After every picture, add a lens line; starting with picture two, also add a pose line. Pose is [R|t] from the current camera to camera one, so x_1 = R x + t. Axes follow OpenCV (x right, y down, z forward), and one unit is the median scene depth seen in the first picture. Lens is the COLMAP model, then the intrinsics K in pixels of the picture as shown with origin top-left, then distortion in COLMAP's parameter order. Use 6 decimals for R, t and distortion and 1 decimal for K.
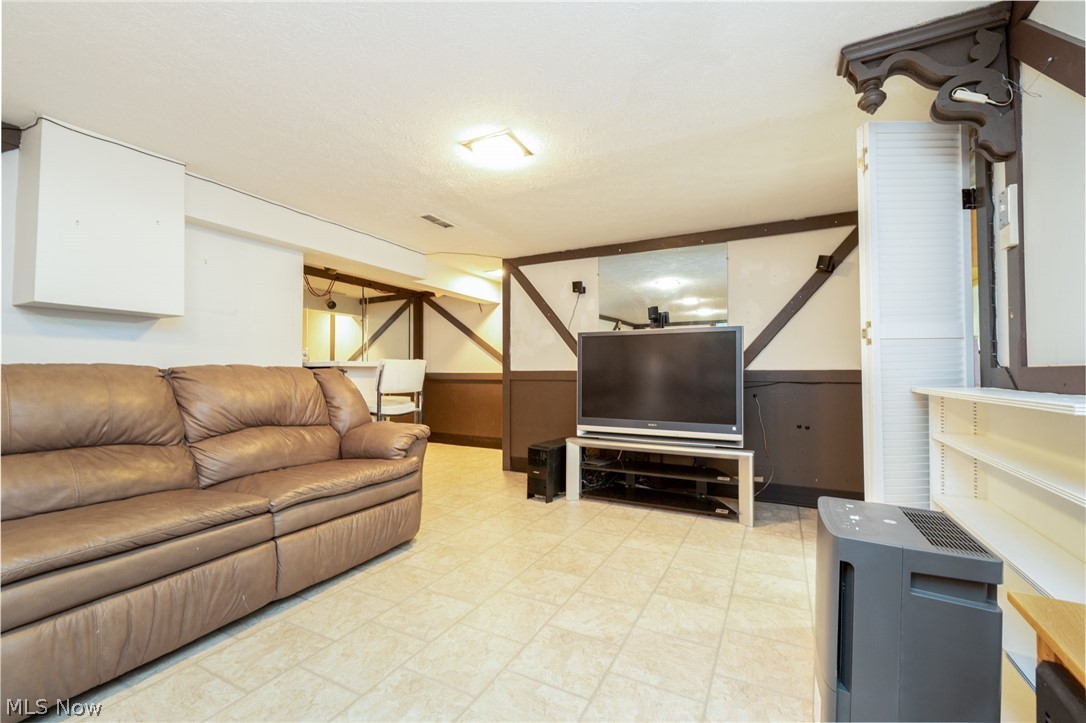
lens RADIAL K [[469.4, 0, 538.6], [0, 469.4, 362.7], [0, 0, 1]] dist [-0.003168, -0.000186]
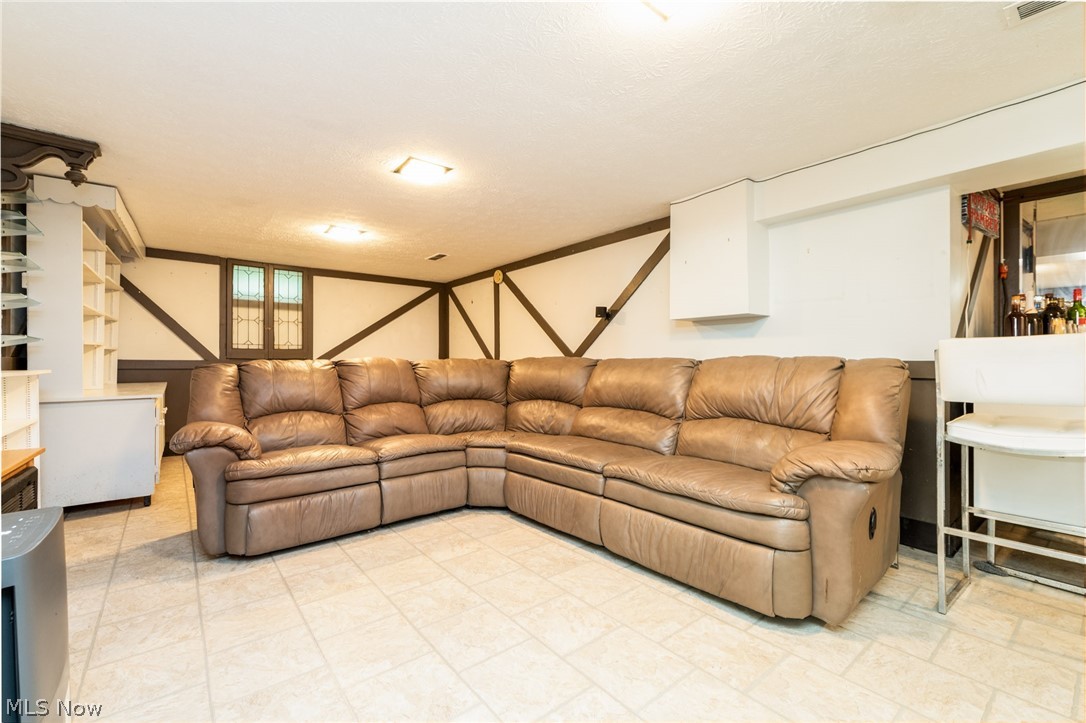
lens RADIAL K [[469.4, 0, 539.4], [0, 469.4, 362.3], [0, 0, 1]] dist [-0.003168, -0.000186]
pose [[-0.413898, -0.000630, -0.910323, 0.630716], [0.015684, 0.999846, -0.007823, 0.026024], [0.910188, -0.017516, -0.413825, 1.348293]]
